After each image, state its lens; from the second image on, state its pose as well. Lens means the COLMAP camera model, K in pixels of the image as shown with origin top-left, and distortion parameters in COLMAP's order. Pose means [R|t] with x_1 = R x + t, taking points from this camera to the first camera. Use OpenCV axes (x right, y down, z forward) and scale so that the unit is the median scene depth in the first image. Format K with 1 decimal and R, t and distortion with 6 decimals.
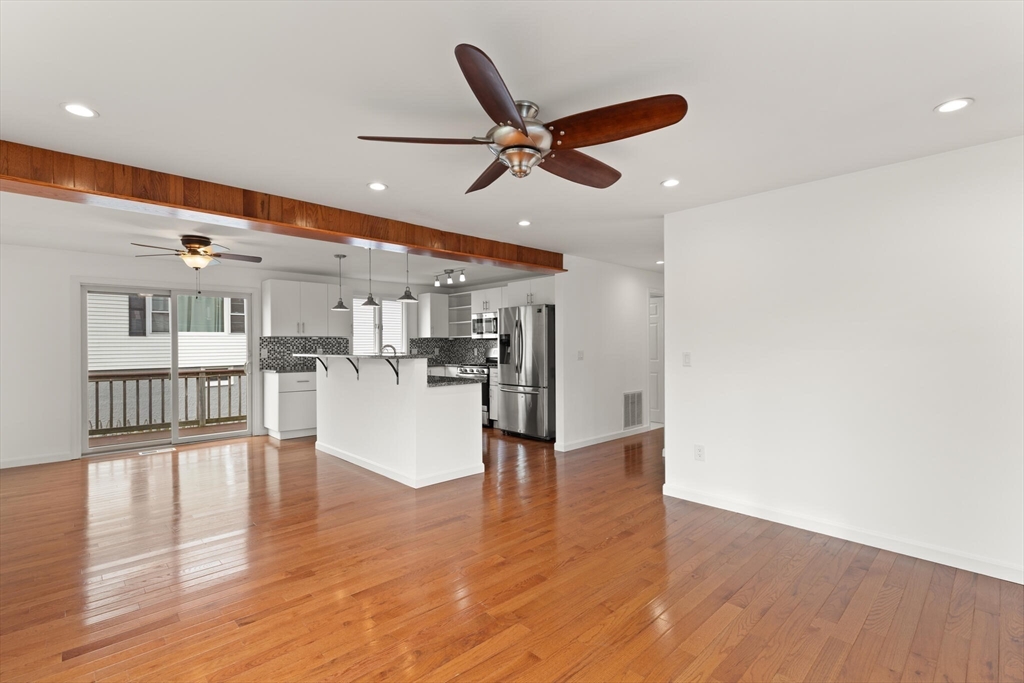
lens RADIAL K [[474.9, 0, 505.5], [0, 474.9, 346.7], [0, 0, 1]] dist [0.004915, -0.001178]
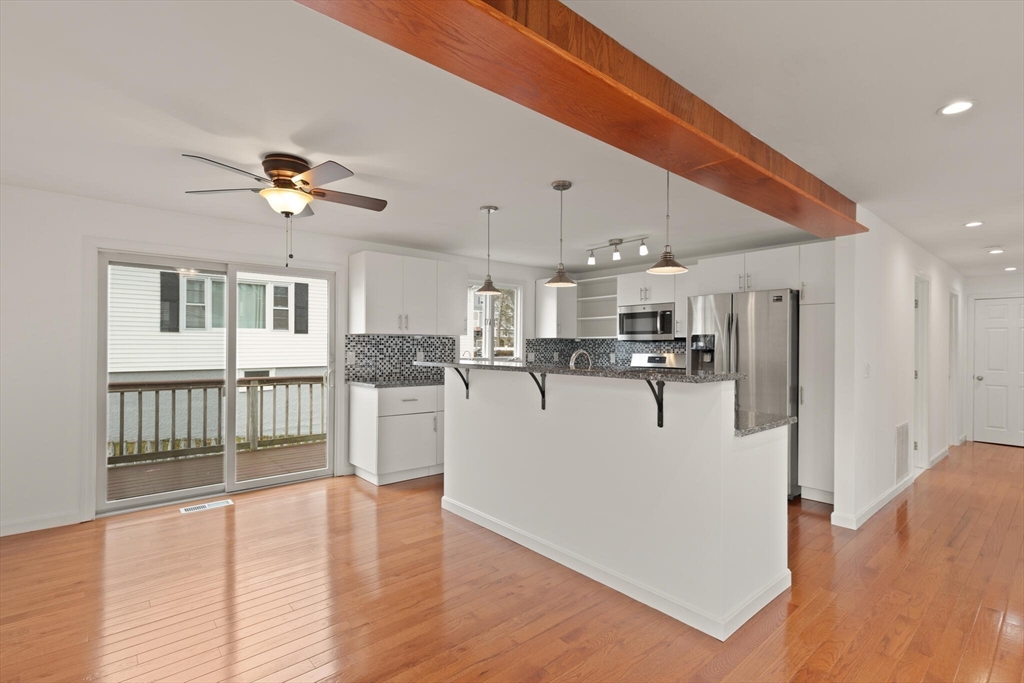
lens RADIAL K [[474.9, 0, 502.7], [0, 474.9, 345.0], [0, 0, 1]] dist [0.004915, -0.001178]
pose [[0.998794, 0.012207, -0.047564, -0.250948], [-0.012401, 0.999916, -0.003784, -0.005367], [0.047513, 0.004370, 0.998861, 0.307771]]
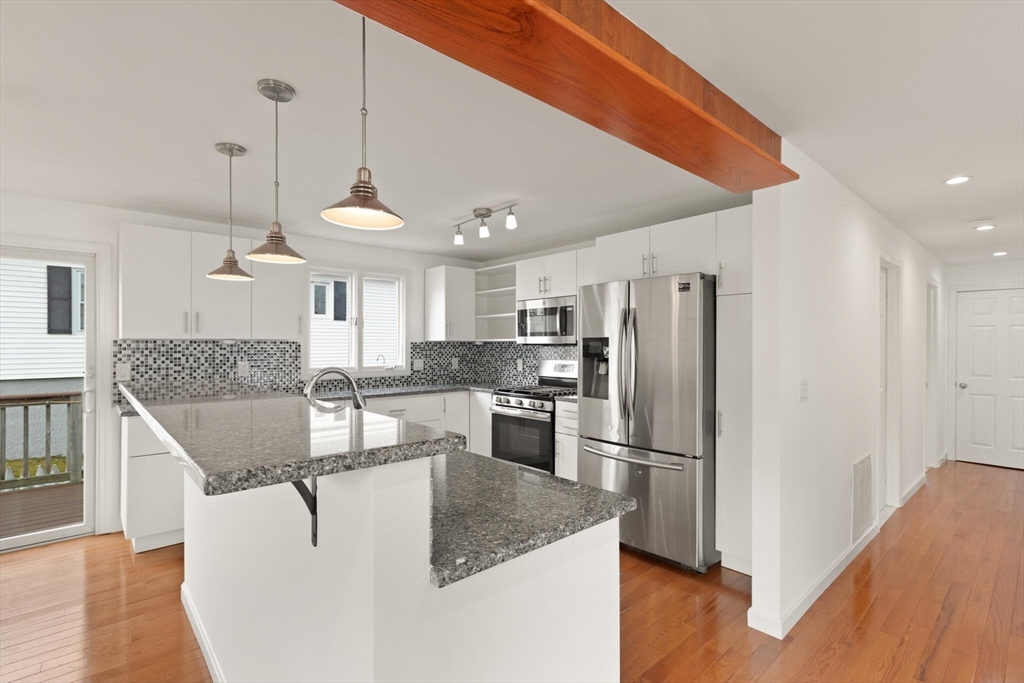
lens RADIAL K [[474.9, 0, 505.6], [0, 474.9, 345.4], [0, 0, 1]] dist [0.004915, -0.001178]
pose [[0.999699, 0.006656, -0.023623, -0.082636], [-0.006667, 0.999978, -0.000381, -0.017099], [0.023620, 0.000538, 0.999721, 0.497949]]
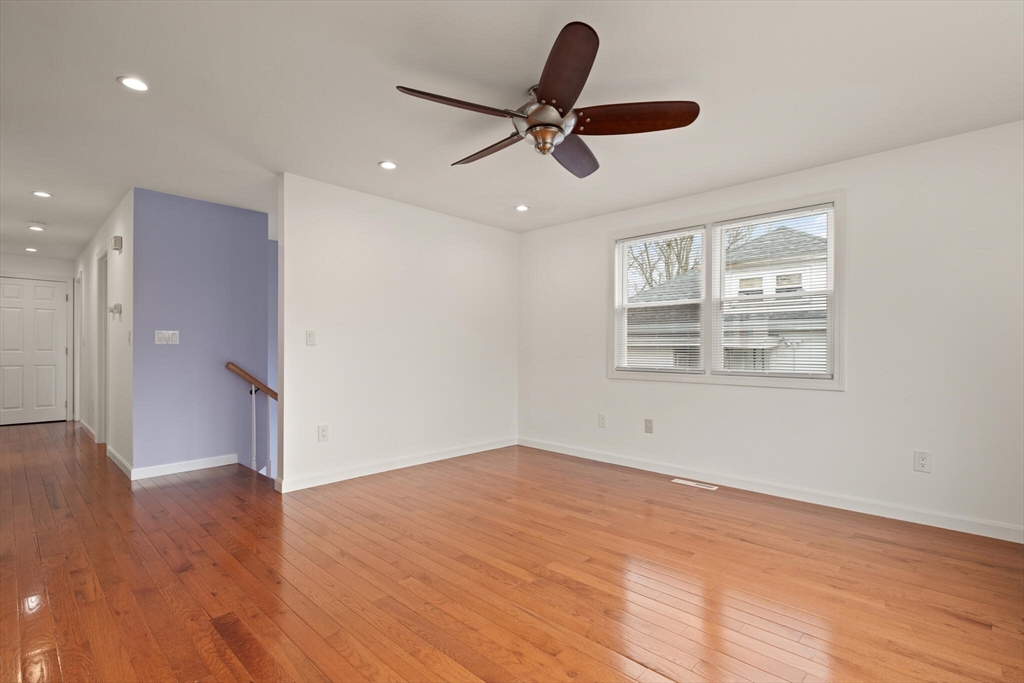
lens RADIAL K [[474.9, 0, 534.0], [0, 474.9, 352.1], [0, 0, 1]] dist [0.004915, -0.001178]
pose [[-0.096213, -0.004022, 0.995353, -0.347371], [-0.001417, 0.999991, 0.003903, 0.028165], [-0.995360, -0.001035, -0.096218, 0.373509]]
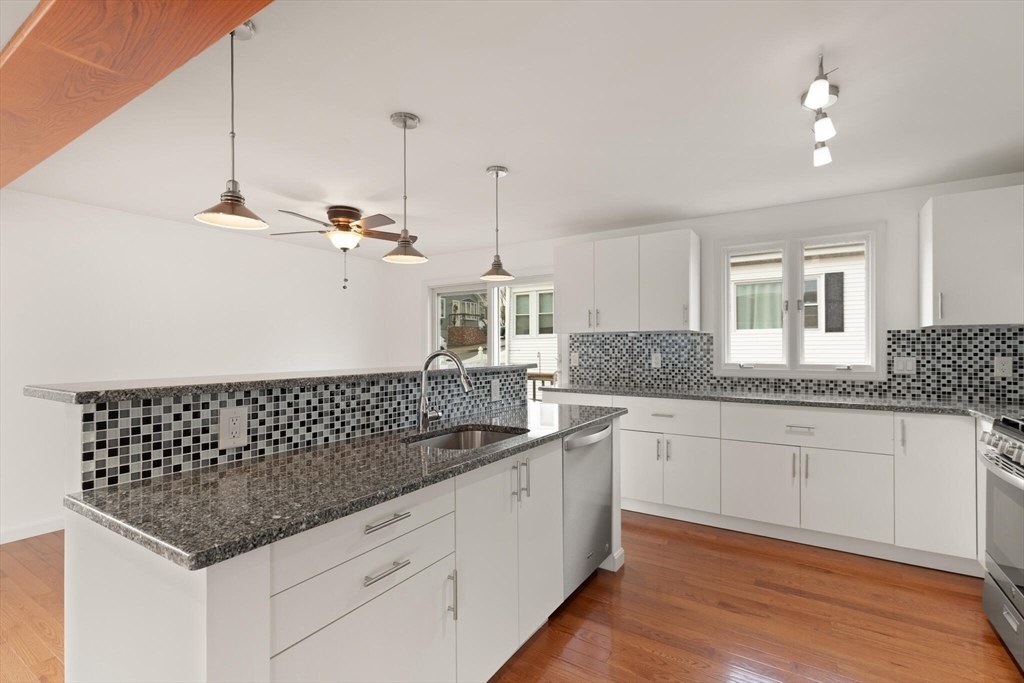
lens RADIAL K [[474.9, 0, 516.3], [0, 474.9, 343.2], [0, 0, 1]] dist [0.004915, -0.001178]
pose [[0.265569, -0.002228, -0.964089, 0.120797], [-0.001687, 0.999995, -0.002776, -0.006296], [0.964090, 0.002363, 0.265564, 0.746102]]
